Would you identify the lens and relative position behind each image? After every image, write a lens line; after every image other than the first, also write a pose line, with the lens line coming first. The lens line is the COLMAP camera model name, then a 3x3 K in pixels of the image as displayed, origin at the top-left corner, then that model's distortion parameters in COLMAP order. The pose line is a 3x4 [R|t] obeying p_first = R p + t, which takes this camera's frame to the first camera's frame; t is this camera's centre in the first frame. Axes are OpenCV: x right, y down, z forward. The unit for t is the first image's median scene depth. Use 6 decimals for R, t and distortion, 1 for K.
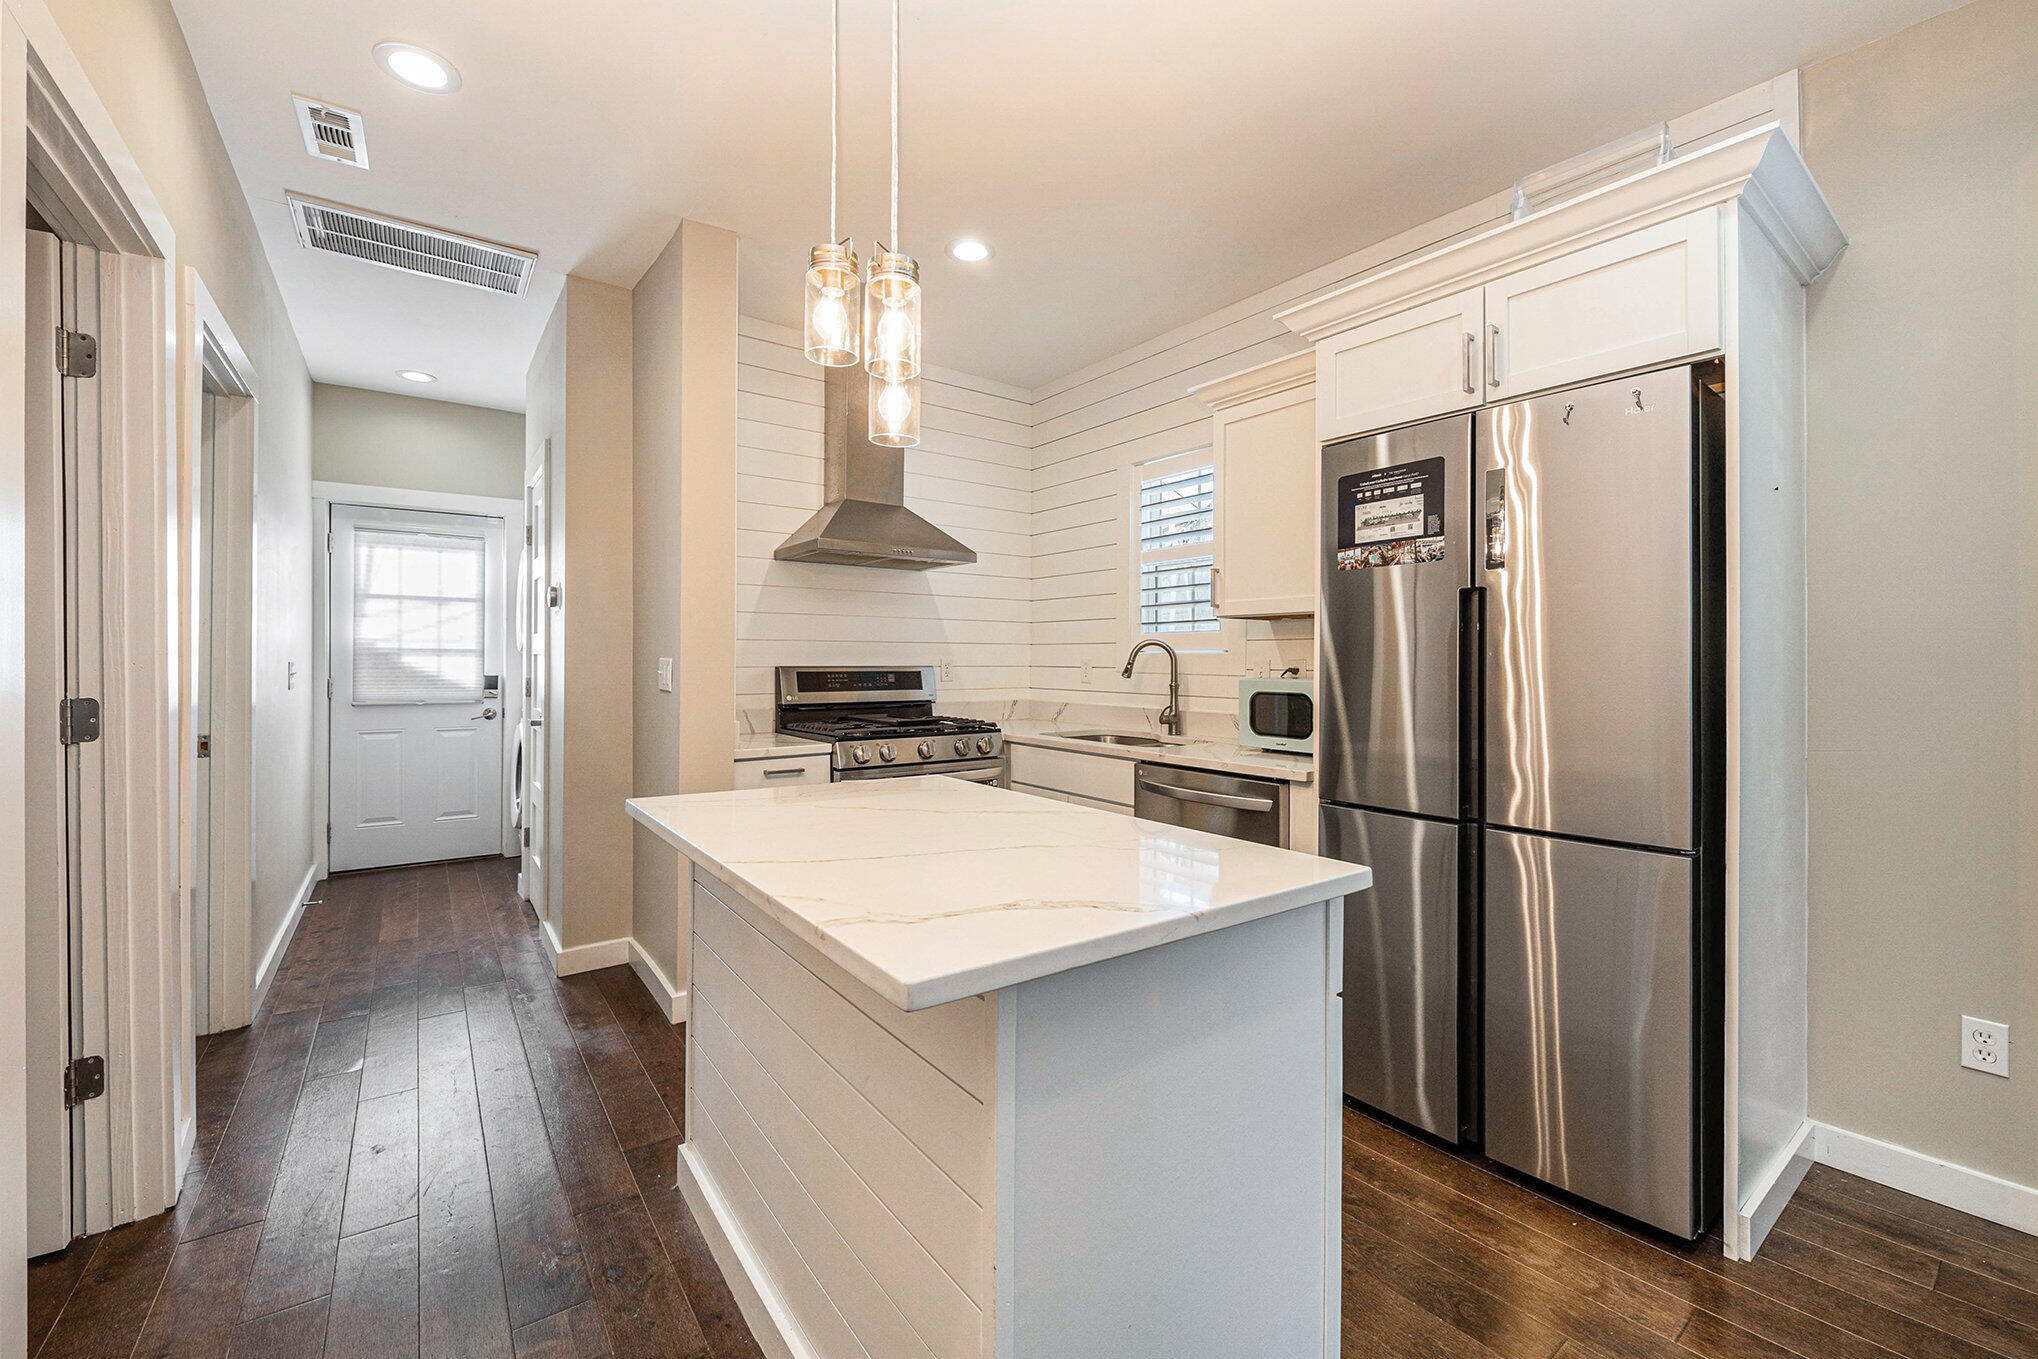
lens RADIAL K [[819.0, 0, 1022.3], [0, 819.0, 677.5], [0, 0, 1]] dist [-0.012363, -0.002661]
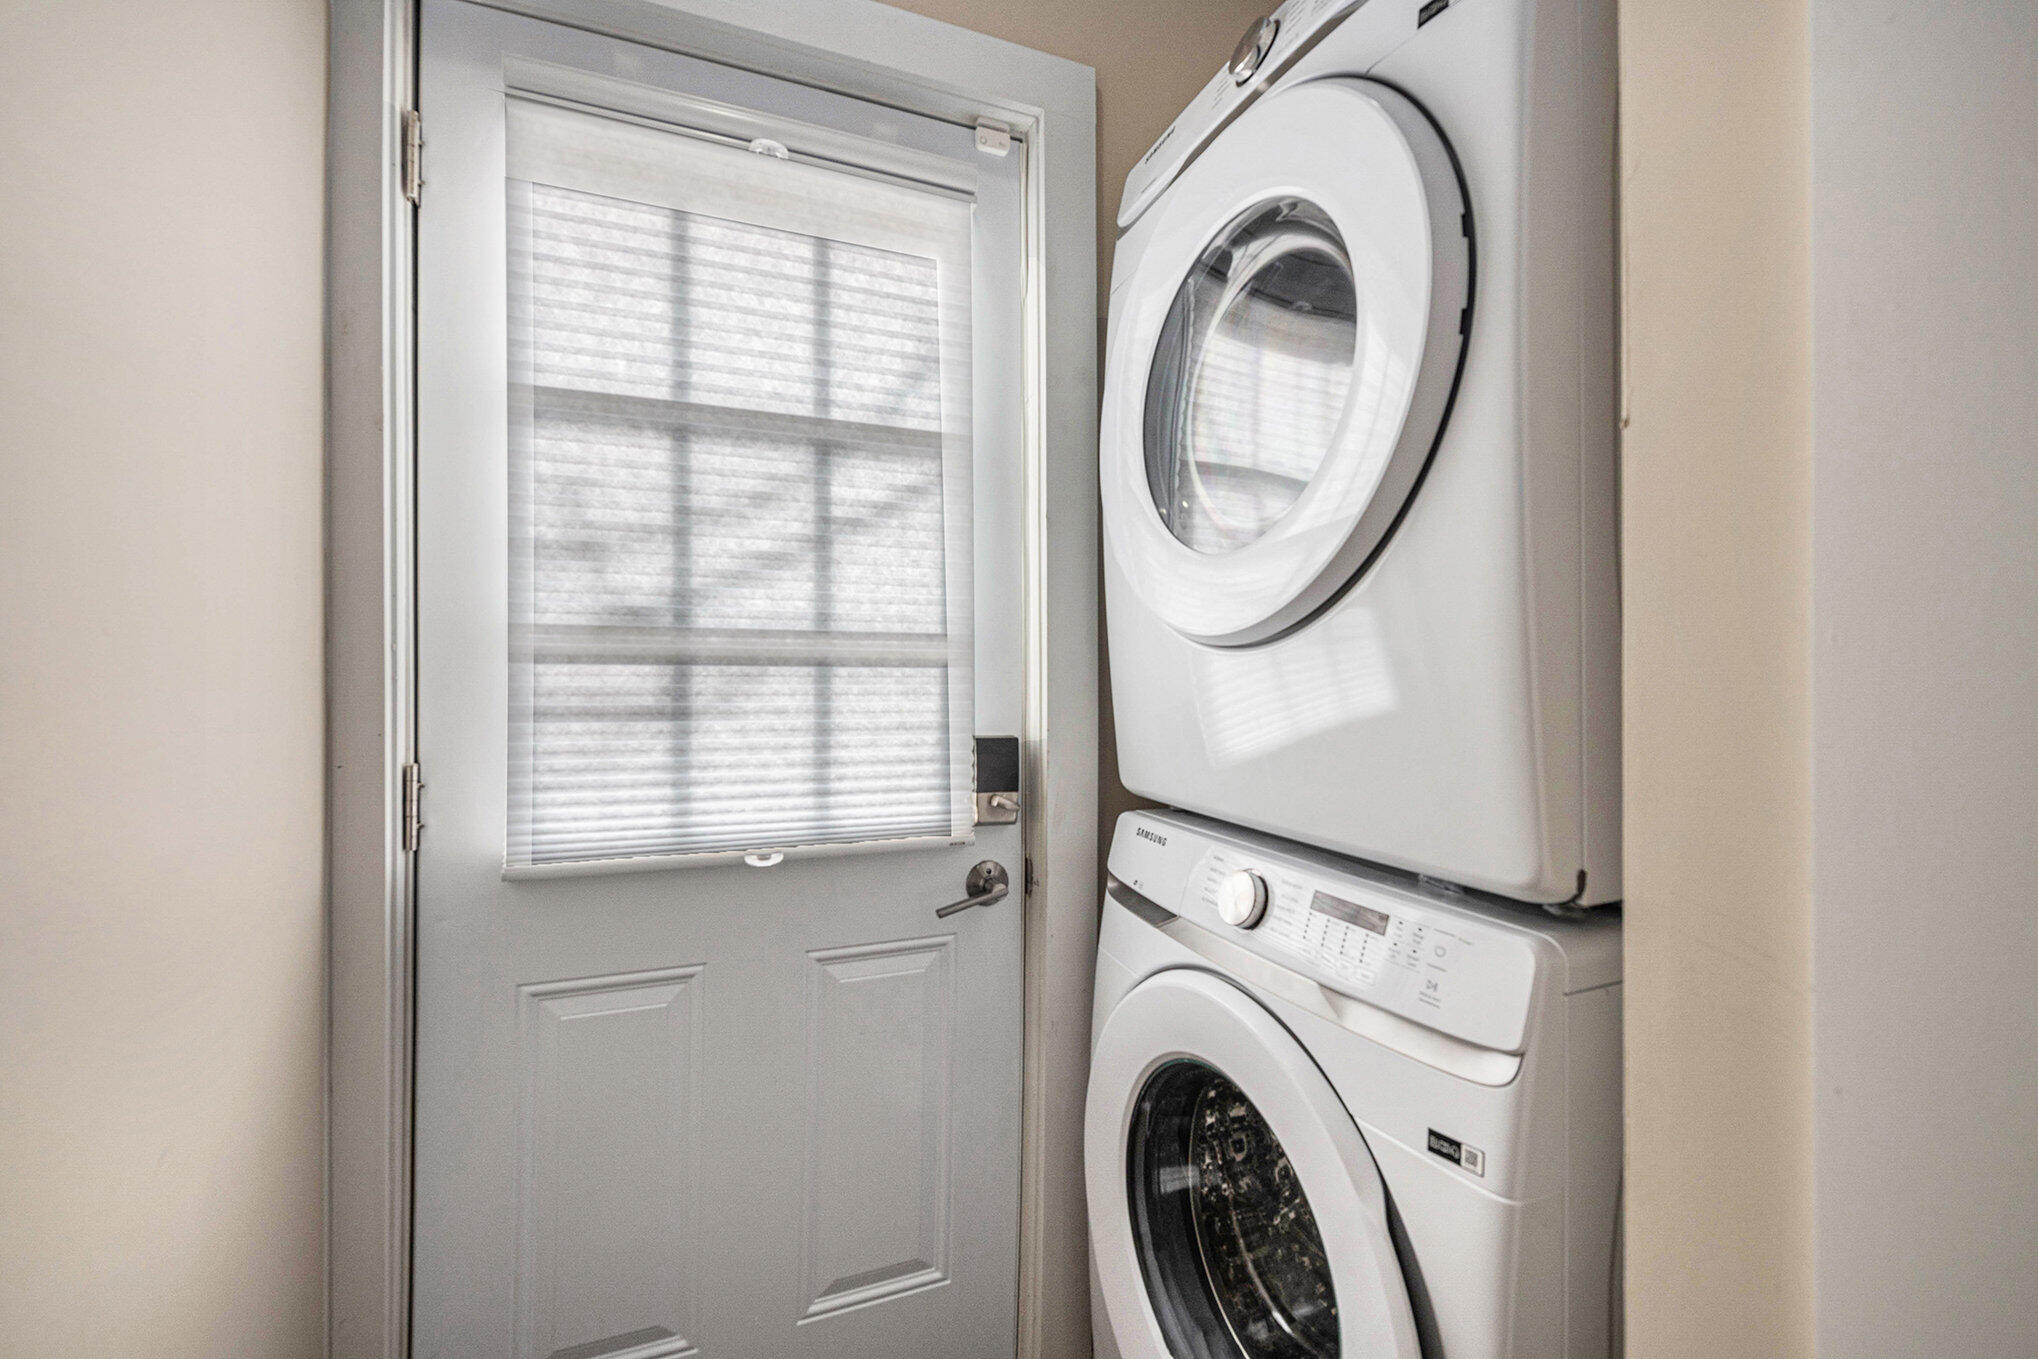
lens RADIAL K [[819.0, 0, 1023.2], [0, 819.0, 679.8], [0, 0, 1]] dist [-0.012363, -0.002661]
pose [[0.968754, -0.011257, -0.247769, -0.586686], [0.007565, 0.999846, -0.015848, -0.016581], [0.247909, 0.013479, 0.968690, 0.761375]]
